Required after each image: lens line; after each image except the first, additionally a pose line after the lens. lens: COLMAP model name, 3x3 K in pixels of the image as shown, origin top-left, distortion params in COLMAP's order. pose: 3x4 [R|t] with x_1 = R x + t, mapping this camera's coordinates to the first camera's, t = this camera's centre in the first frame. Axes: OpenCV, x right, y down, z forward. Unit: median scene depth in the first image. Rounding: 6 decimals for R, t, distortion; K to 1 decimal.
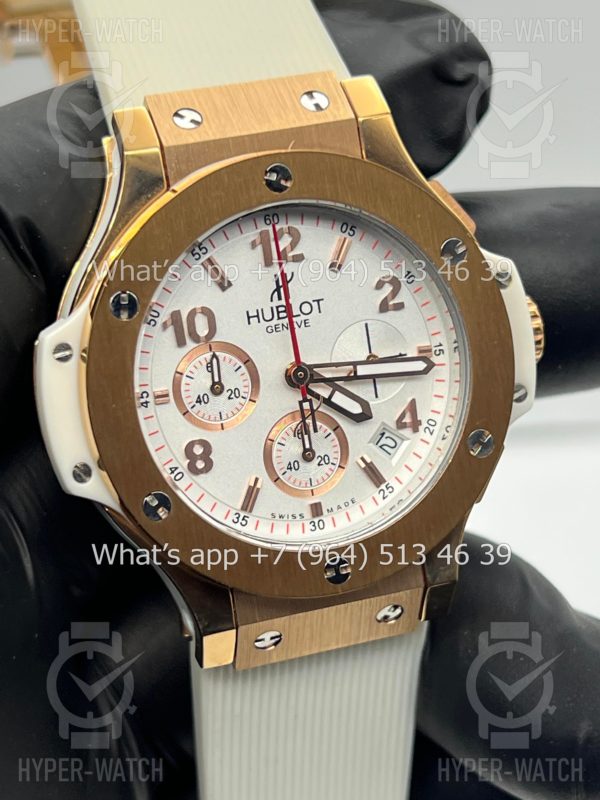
lens RADIAL K [[1824.8, 0, 300.0], [0, 1824.8, 400.0], [0, 0, 1]] dist [0.274148, 0.128351]
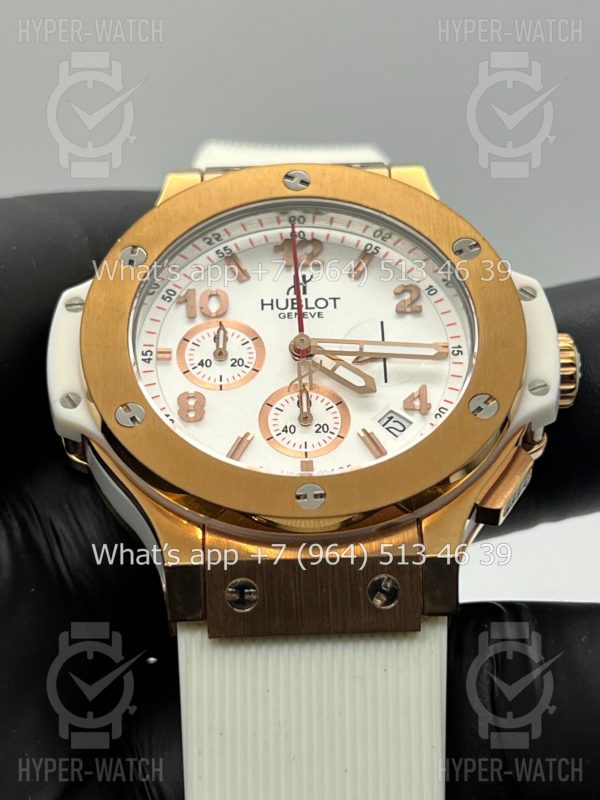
lens RADIAL K [[1824.8, 0, 300.0], [0, 1824.8, 400.0], [0, 0, 1]] dist [0.274148, 0.128351]
pose [[0.953030, -0.065009, -0.295818, 0.291647], [-0.138864, 0.774203, -0.617516, 0.626378], [0.269167, 0.629590, 0.728811, 0.287657]]
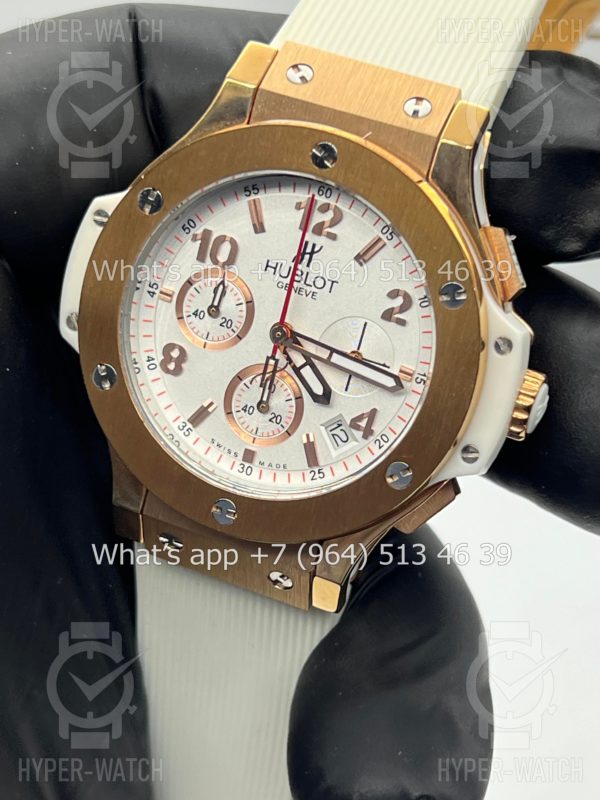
lens RADIAL K [[1824.8, 0, 300.0], [0, 1824.8, 400.0], [0, 0, 1]] dist [0.274148, 0.128351]
pose [[0.761938, 0.460556, -0.455344, 0.509450], [-0.439688, 0.884065, 0.158443, -0.153362], [0.475526, 0.079486, 0.876103, 0.074192]]
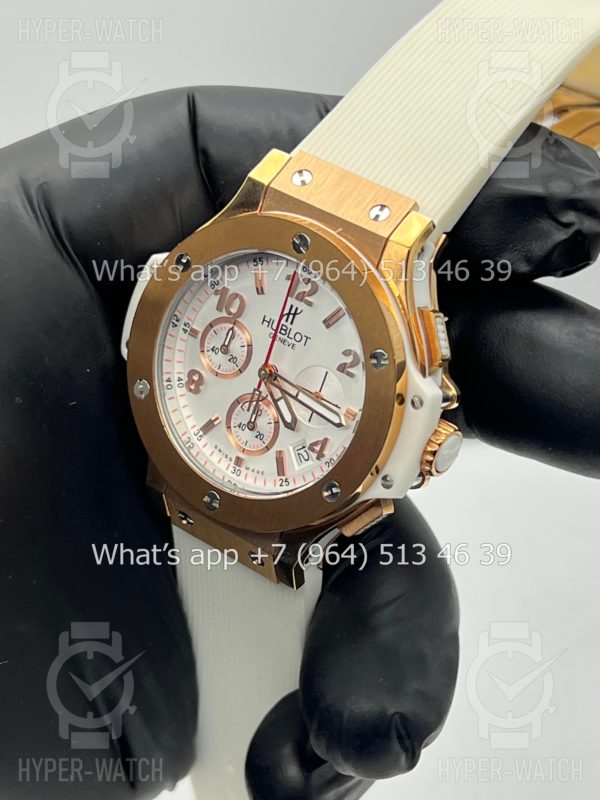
lens RADIAL K [[1824.8, 0, 300.0], [0, 1824.8, 400.0], [0, 0, 1]] dist [0.274148, 0.128351]
pose [[0.564657, 0.547569, -0.617520, 0.887802], [-0.483970, 0.825750, 0.289671, -0.413913], [0.668532, 0.135296, 0.731273, -0.003898]]
